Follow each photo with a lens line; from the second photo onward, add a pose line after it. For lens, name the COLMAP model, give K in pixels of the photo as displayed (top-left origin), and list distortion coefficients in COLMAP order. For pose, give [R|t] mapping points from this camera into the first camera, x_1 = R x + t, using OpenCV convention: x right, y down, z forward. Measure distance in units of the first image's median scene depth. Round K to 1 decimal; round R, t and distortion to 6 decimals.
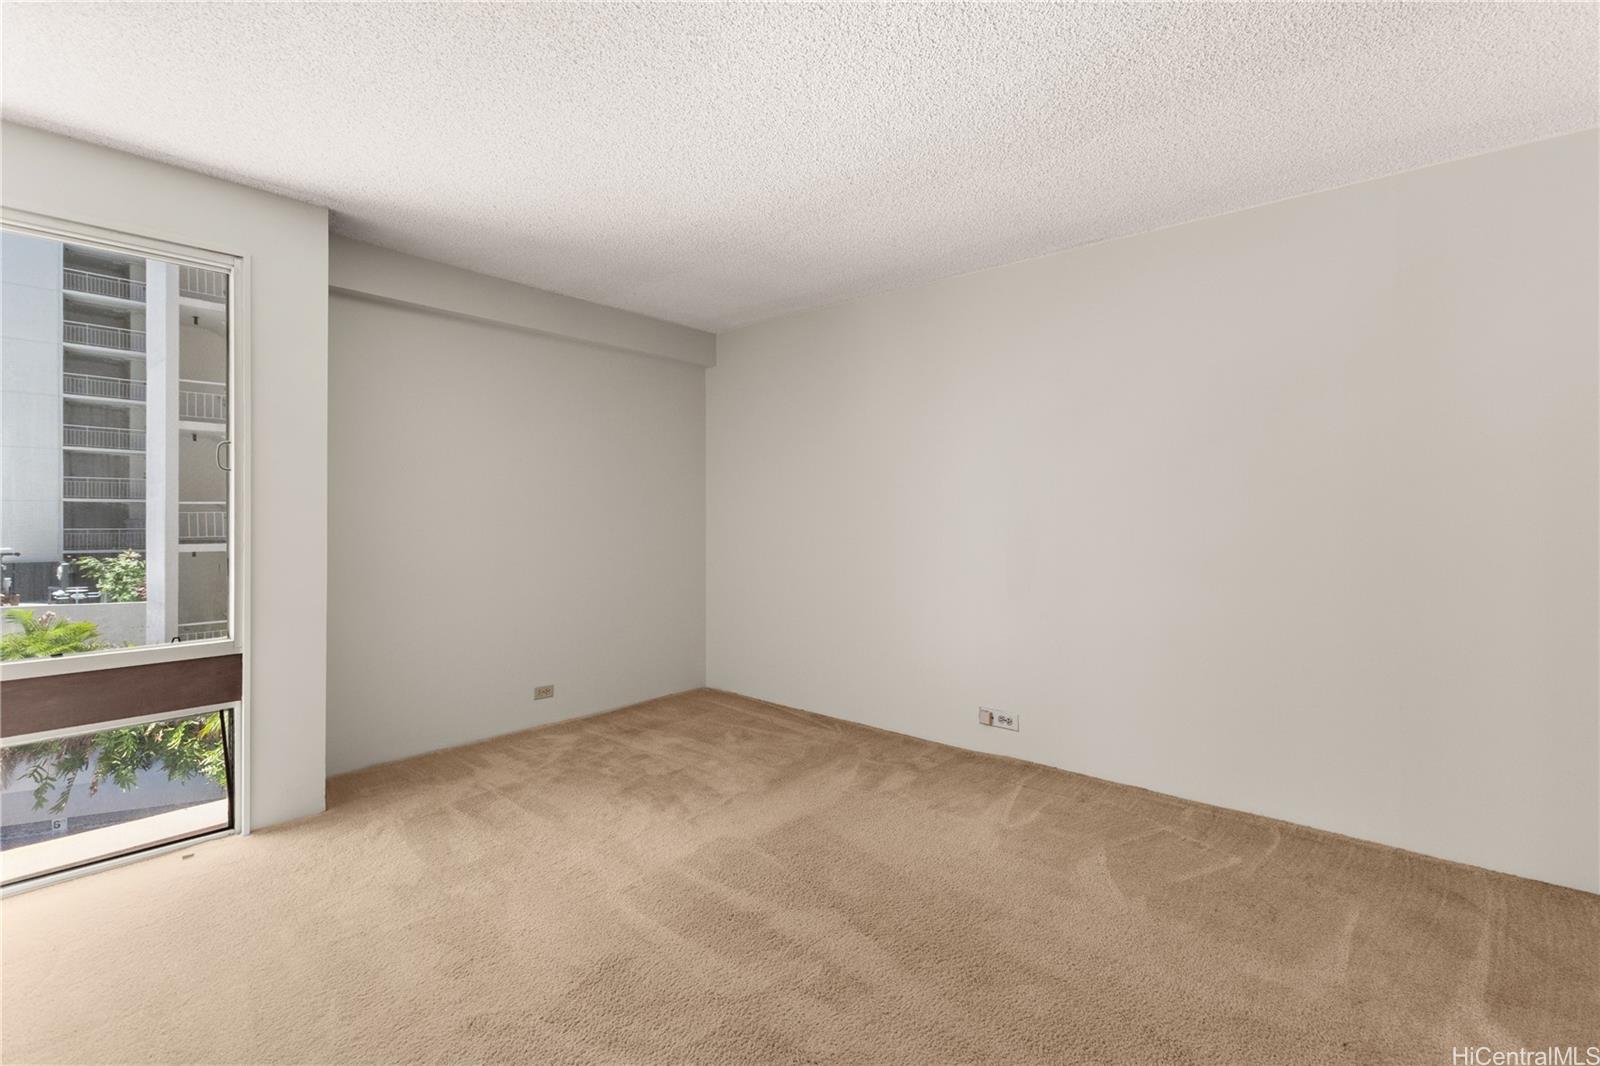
lens RADIAL K [[722.9, 0, 804.0], [0, 722.9, 524.8], [0, 0, 1]] dist [0.000889, -0.002287]
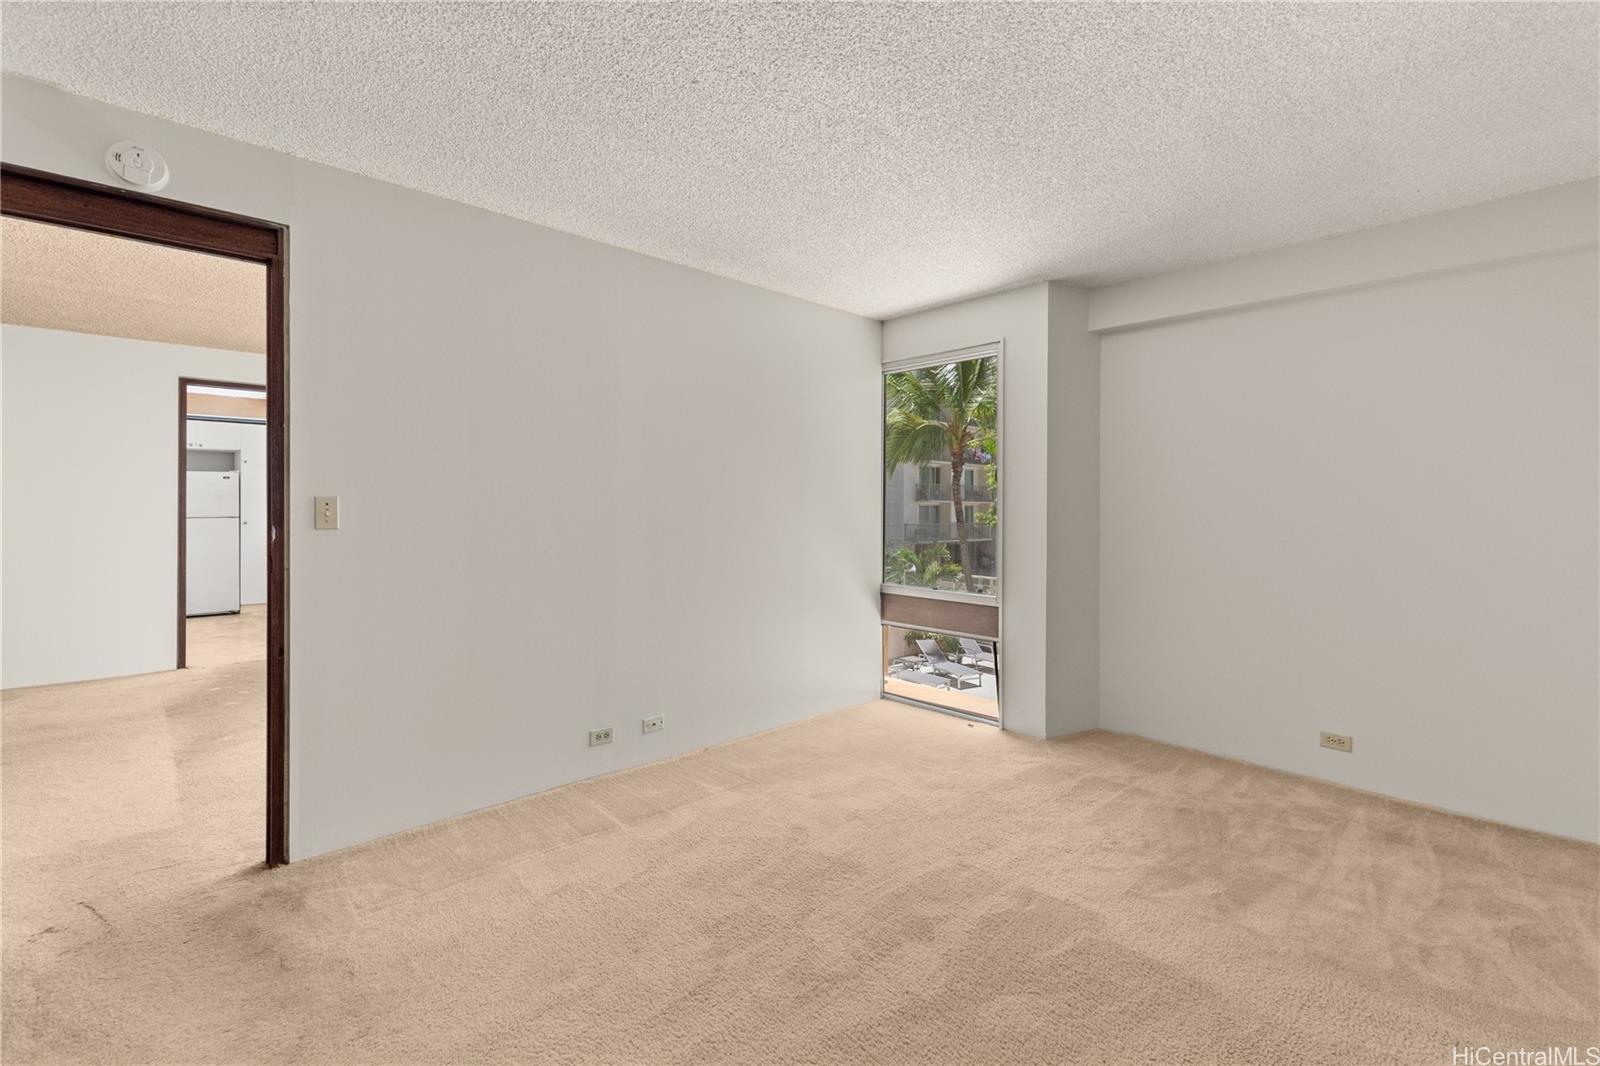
lens RADIAL K [[722.9, 0, 789.9], [0, 722.9, 499.3], [0, 0, 1]] dist [0.000889, -0.002287]
pose [[-0.117756, -0.010099, -0.992991, 0.594048], [-0.029447, 0.999544, -0.006674, -0.007031], [0.992606, 0.028455, -0.118000, 0.615004]]
